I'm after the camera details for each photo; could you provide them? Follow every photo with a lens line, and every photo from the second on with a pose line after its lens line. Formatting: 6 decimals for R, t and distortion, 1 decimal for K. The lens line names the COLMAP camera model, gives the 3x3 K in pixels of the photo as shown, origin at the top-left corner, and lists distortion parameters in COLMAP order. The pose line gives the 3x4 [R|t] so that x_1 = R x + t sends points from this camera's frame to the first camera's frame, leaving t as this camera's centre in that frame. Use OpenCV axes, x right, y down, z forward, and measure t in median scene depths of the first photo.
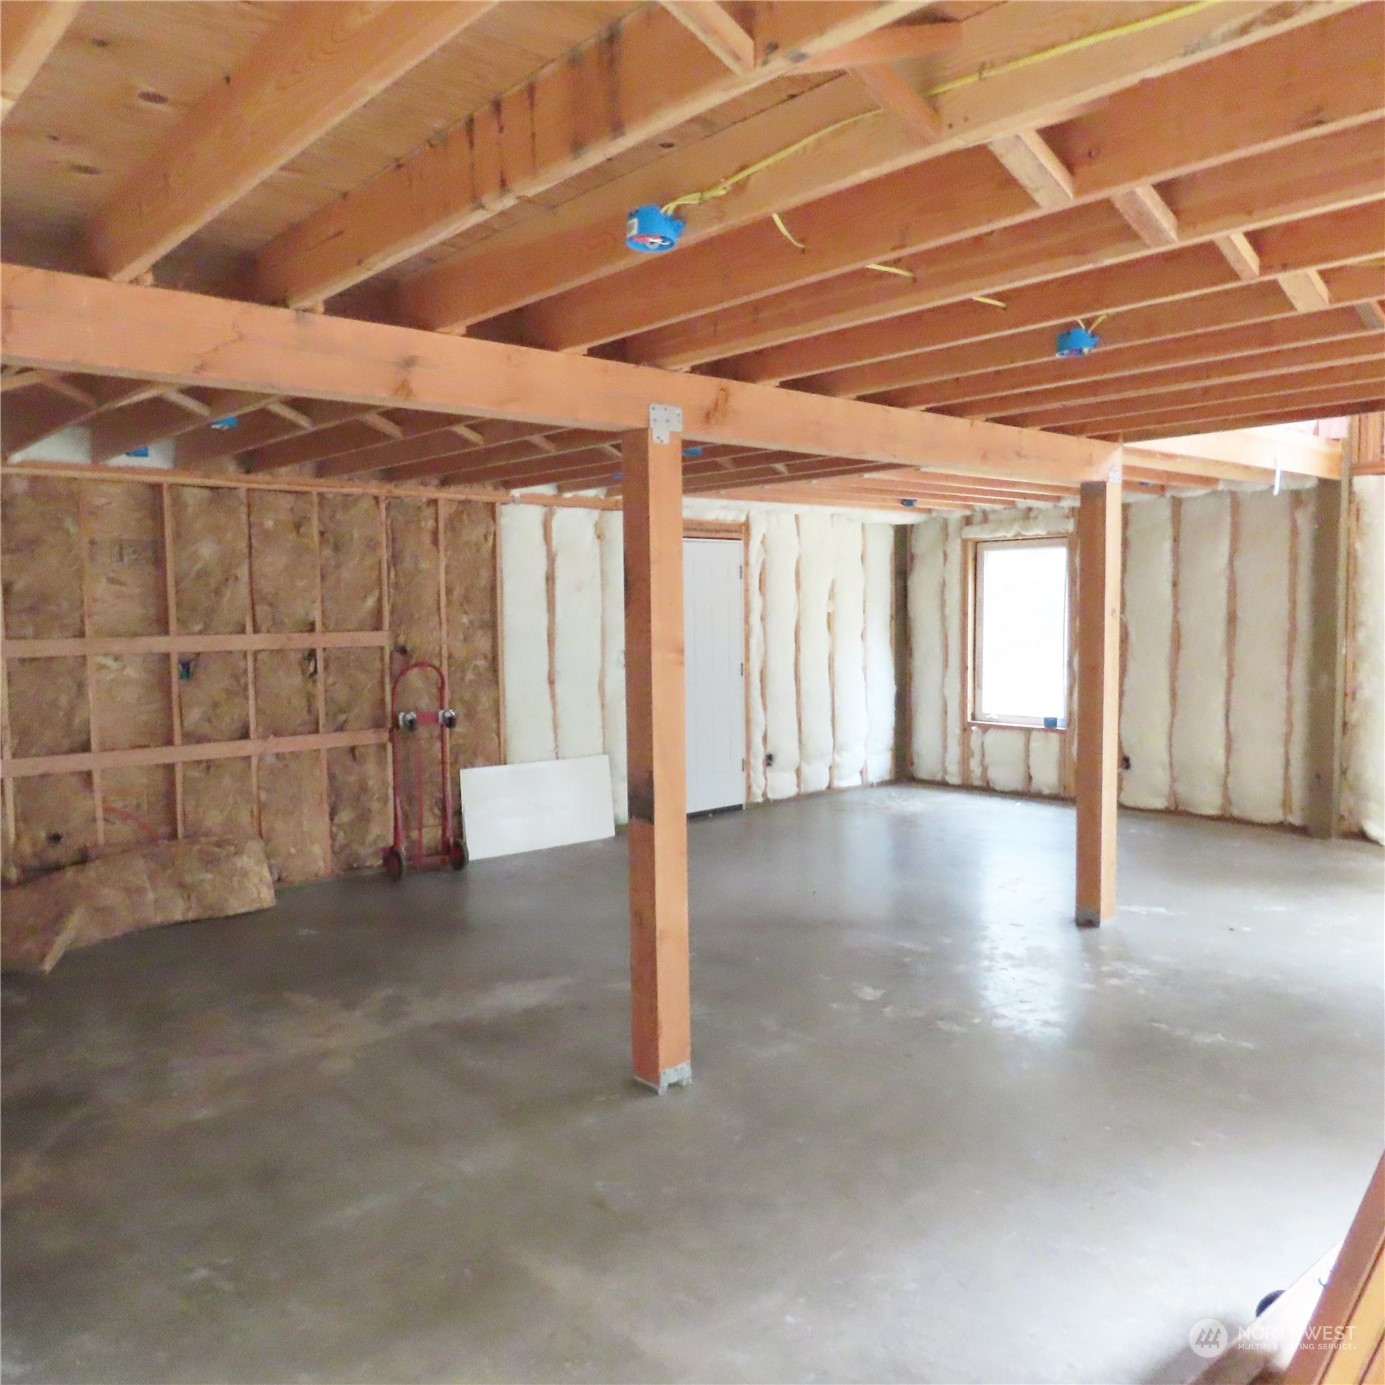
lens RADIAL K [[1168.6, 0, 691.0], [0, 1168.6, 693.2], [0, 0, 1]] dist [-0.008034, 0.003231]
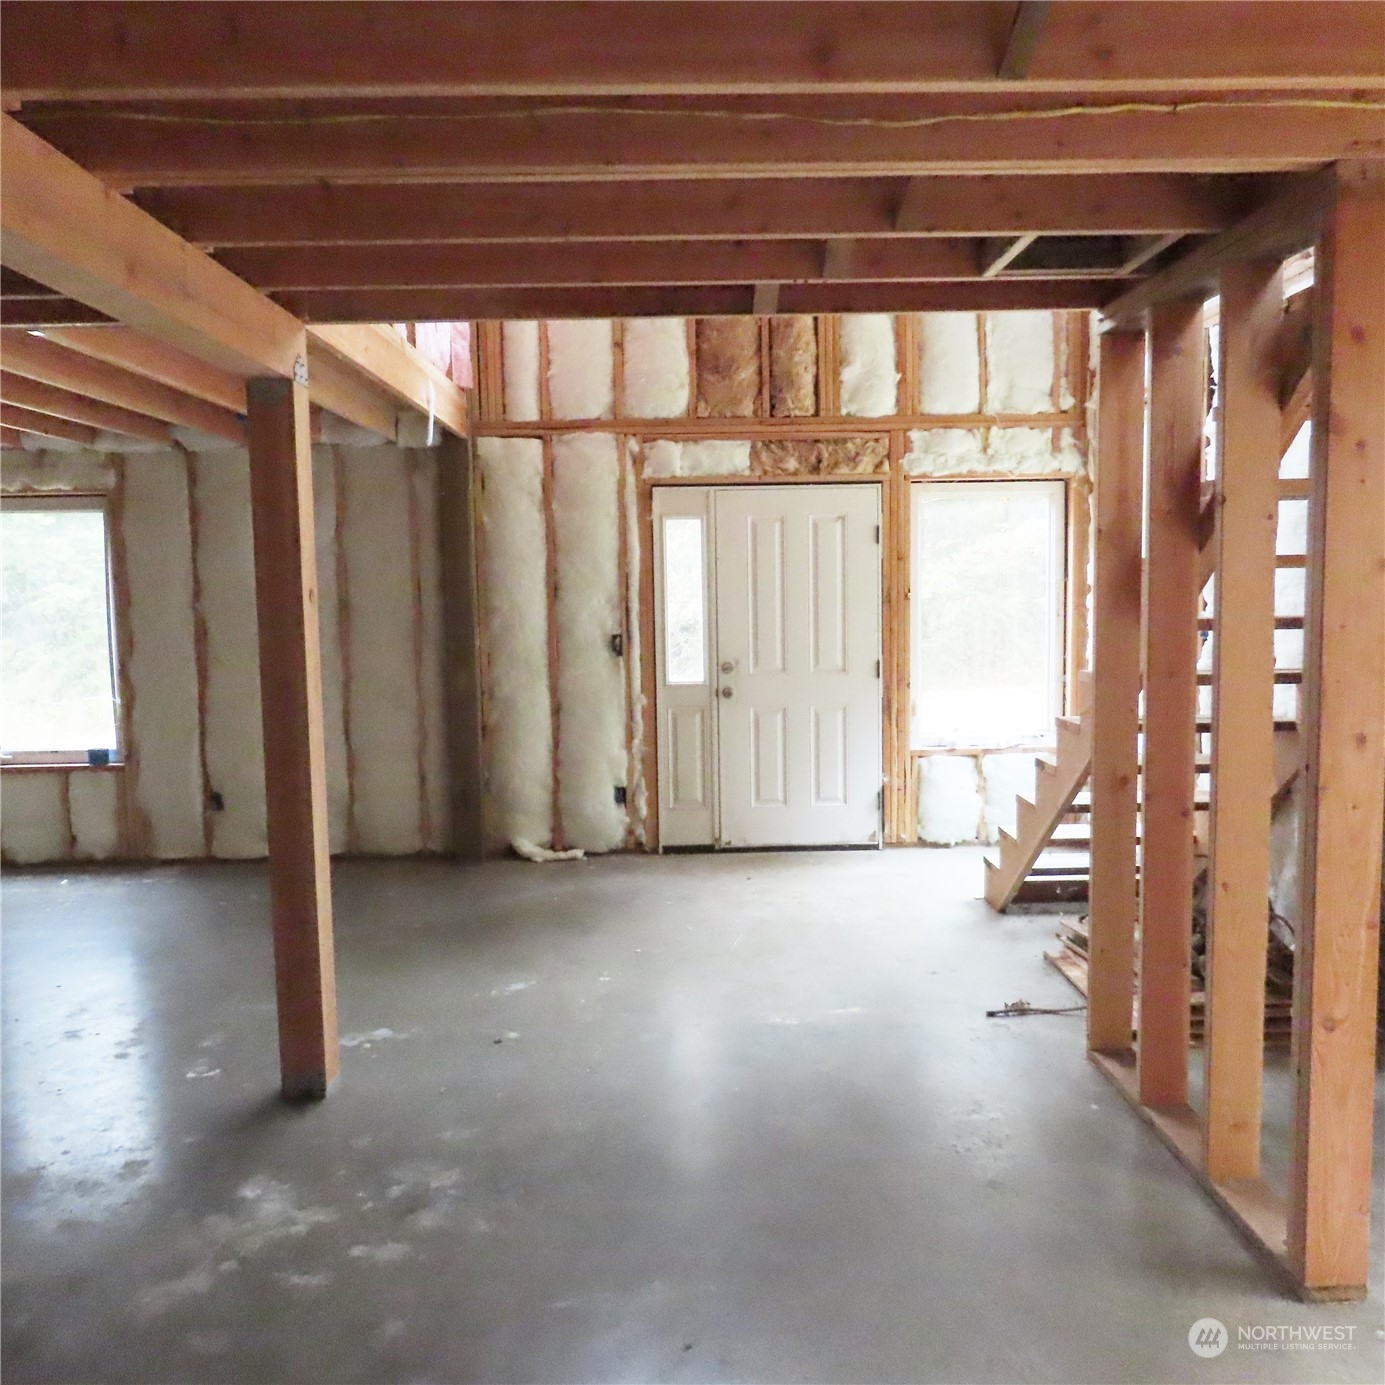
lens RADIAL K [[1168.6, 0, 692.0], [0, 1168.6, 700.1], [0, 0, 1]] dist [-0.008034, 0.003231]
pose [[0.655063, -0.073715, 0.751969, 0.016544], [0.064968, 0.997039, 0.041144, -0.018851], [-0.752776, 0.021902, 0.657913, 0.318613]]
